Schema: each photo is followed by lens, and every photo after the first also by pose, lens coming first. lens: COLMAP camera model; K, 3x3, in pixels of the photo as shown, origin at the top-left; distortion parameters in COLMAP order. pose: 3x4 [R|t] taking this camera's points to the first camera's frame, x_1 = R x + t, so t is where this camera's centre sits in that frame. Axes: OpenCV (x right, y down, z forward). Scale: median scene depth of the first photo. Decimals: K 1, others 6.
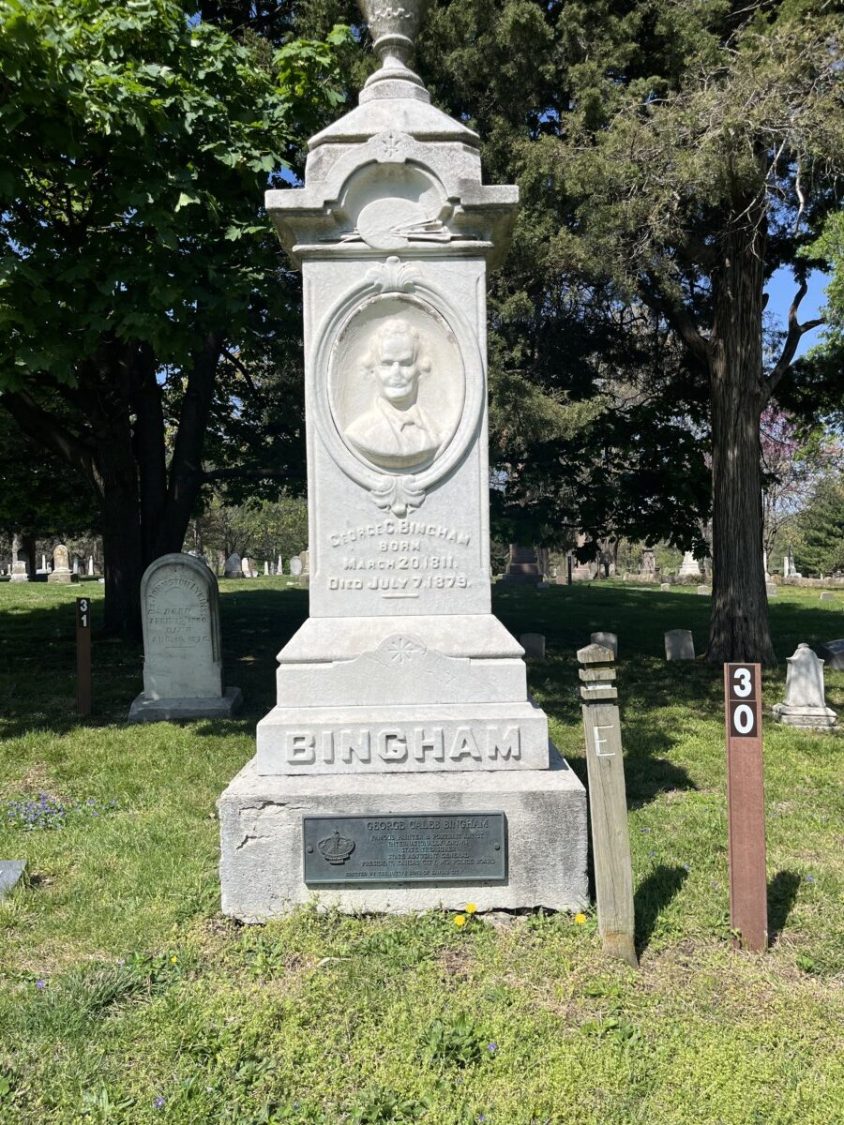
lens RADIAL K [[849.3, 0, 418.9], [0, 849.3, 569.3], [0, 0, 1]] dist [0.053808, -0.008134]
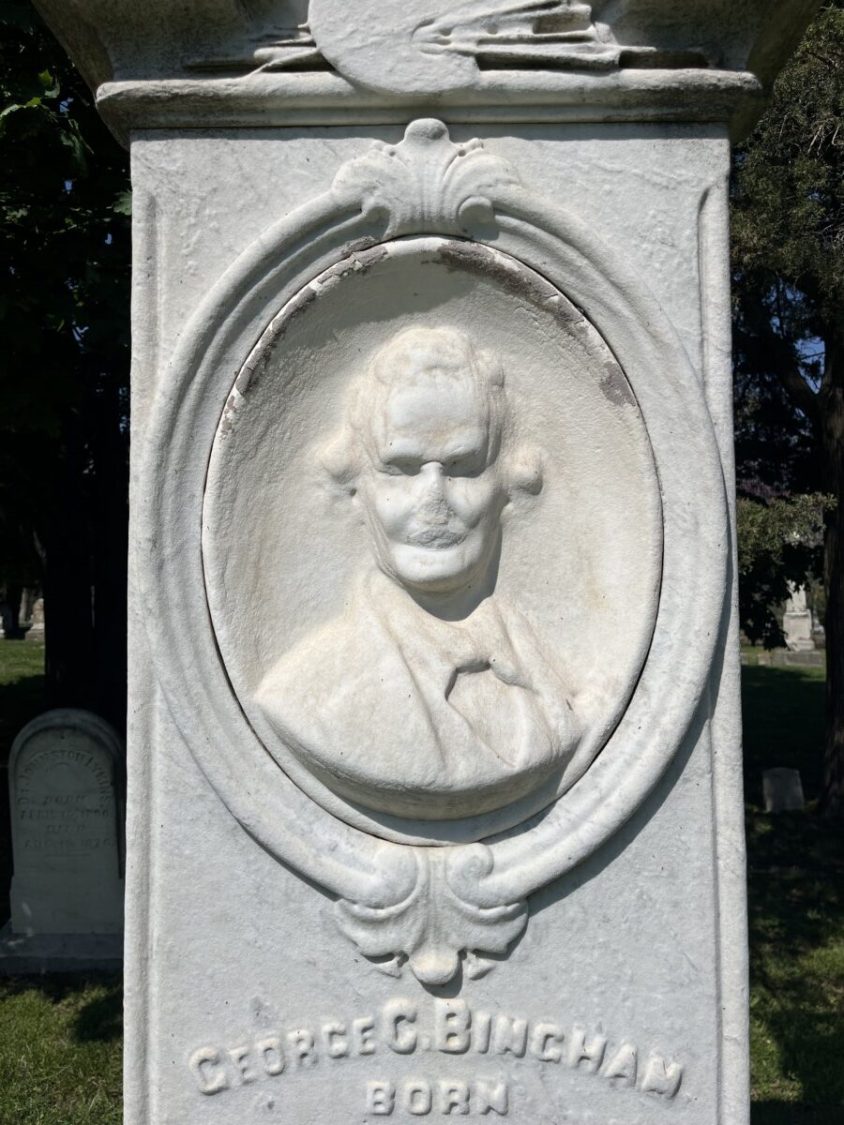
lens RADIAL K [[849.3, 0, 420.3], [0, 849.3, 557.7], [0, 0, 1]] dist [0.053808, -0.008134]
pose [[0.999903, 0.011378, -0.008054, -0.027929], [-0.011854, 0.998022, -0.061745, -0.191178], [0.007335, 0.061834, 0.998059, 0.701565]]
